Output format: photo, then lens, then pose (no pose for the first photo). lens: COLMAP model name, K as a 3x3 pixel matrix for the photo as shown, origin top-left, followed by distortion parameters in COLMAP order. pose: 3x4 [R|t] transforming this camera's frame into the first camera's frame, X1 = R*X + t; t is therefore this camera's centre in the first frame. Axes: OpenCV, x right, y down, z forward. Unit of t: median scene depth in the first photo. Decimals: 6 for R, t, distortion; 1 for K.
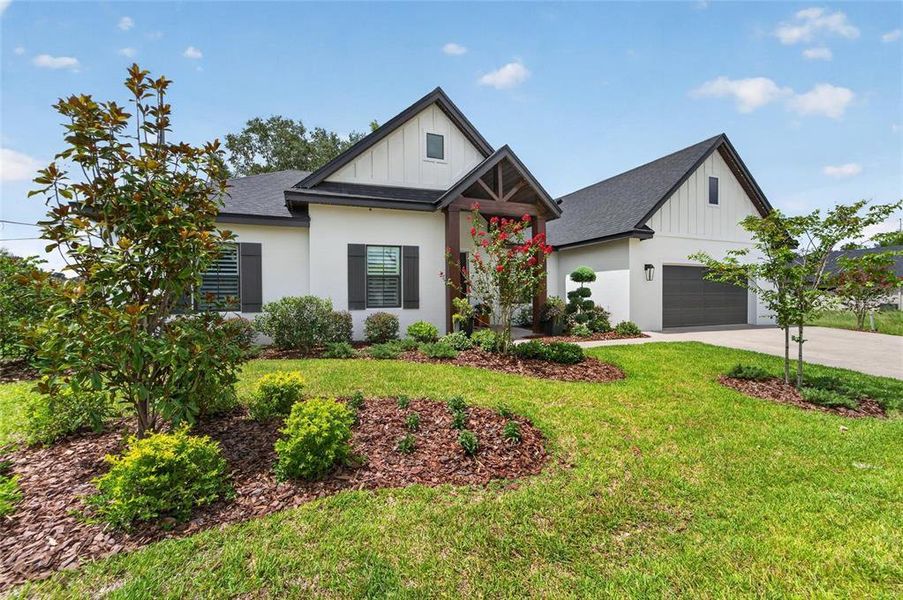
lens RADIAL K [[357.7, 0, 451.5], [0, 357.7, 300.0], [0, 0, 1]] dist [-0.048307, 0.000070]
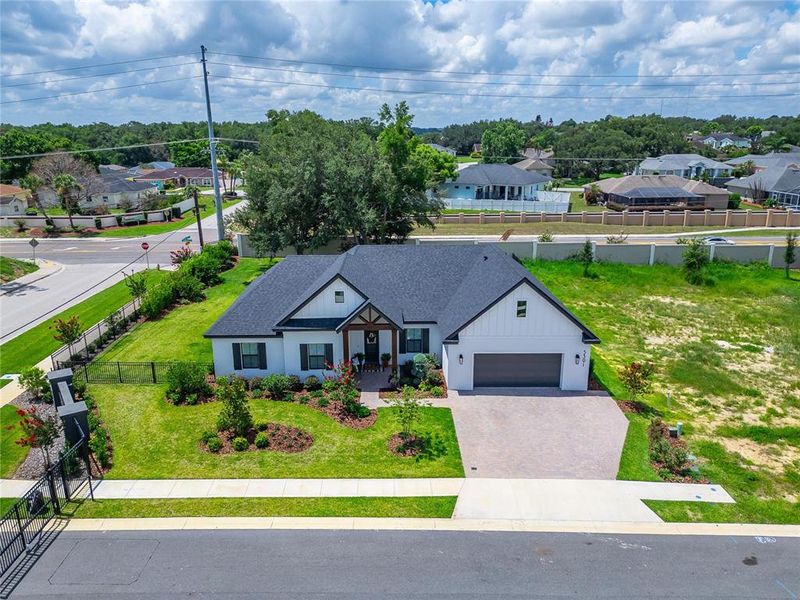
lens RADIAL K [[505.0, 0, 400.0], [0, 505.0, 300.0], [0, 0, 1]] dist [0.025430, 0.000555]
pose [[0.939421, 0.093430, -0.329787, 1.248120], [-0.009046, 0.968557, 0.248628, -1.142179], [0.342646, -0.230583, 0.910728, -1.538524]]
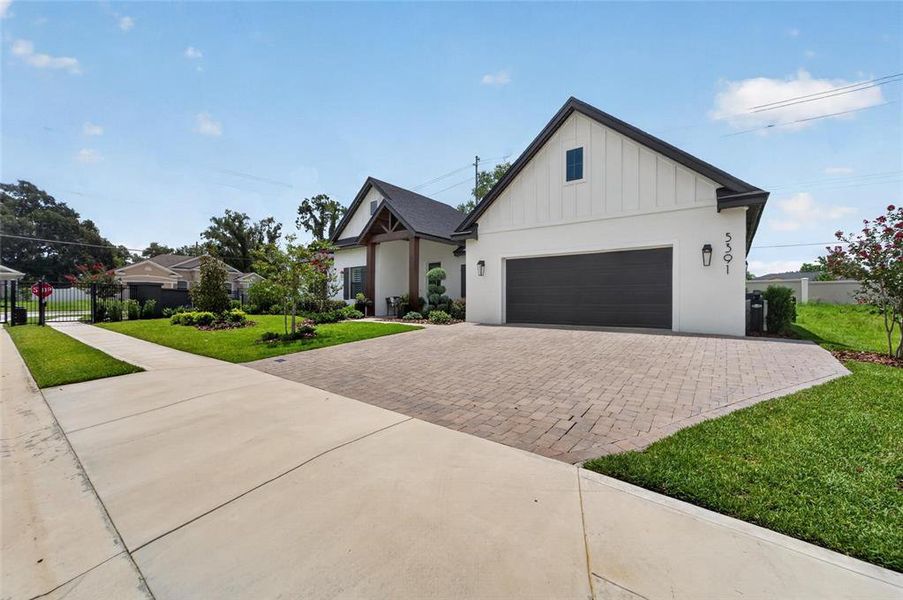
lens RADIAL K [[357.7, 0, 451.5], [0, 357.7, 300.0], [0, 0, 1]] dist [-0.048307, 0.000070]
pose [[0.534417, 0.006389, -0.845197, 1.668122], [-0.016825, 0.999854, -0.003080, 0.026942], [0.845054, 0.015867, 0.534446, 0.383923]]
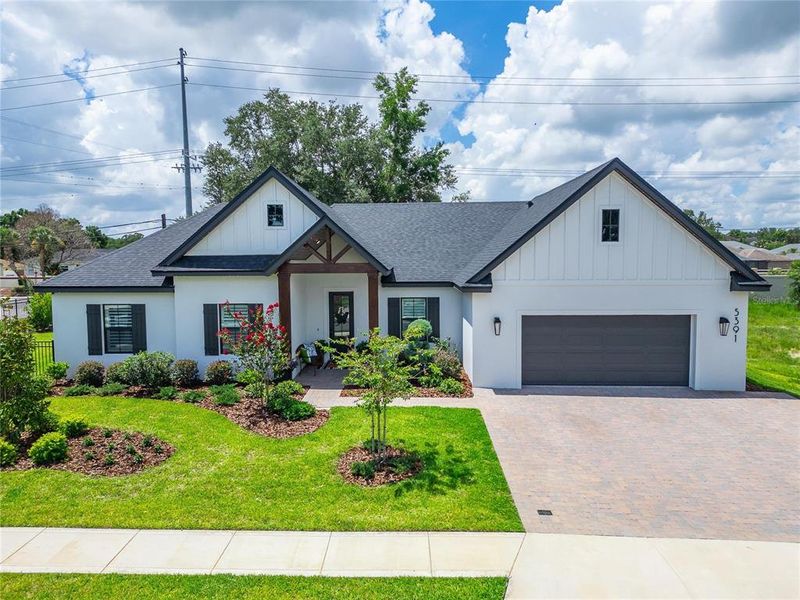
lens RADIAL K [[537.2, 0, 400.0], [0, 537.2, 300.0], [0, 0, 1]] dist [0.013055, 0.000610]
pose [[0.925610, 0.031618, -0.377155, 0.990171], [-0.006379, 0.997666, 0.067981, -0.279748], [0.378424, -0.060518, 0.923652, -0.464584]]
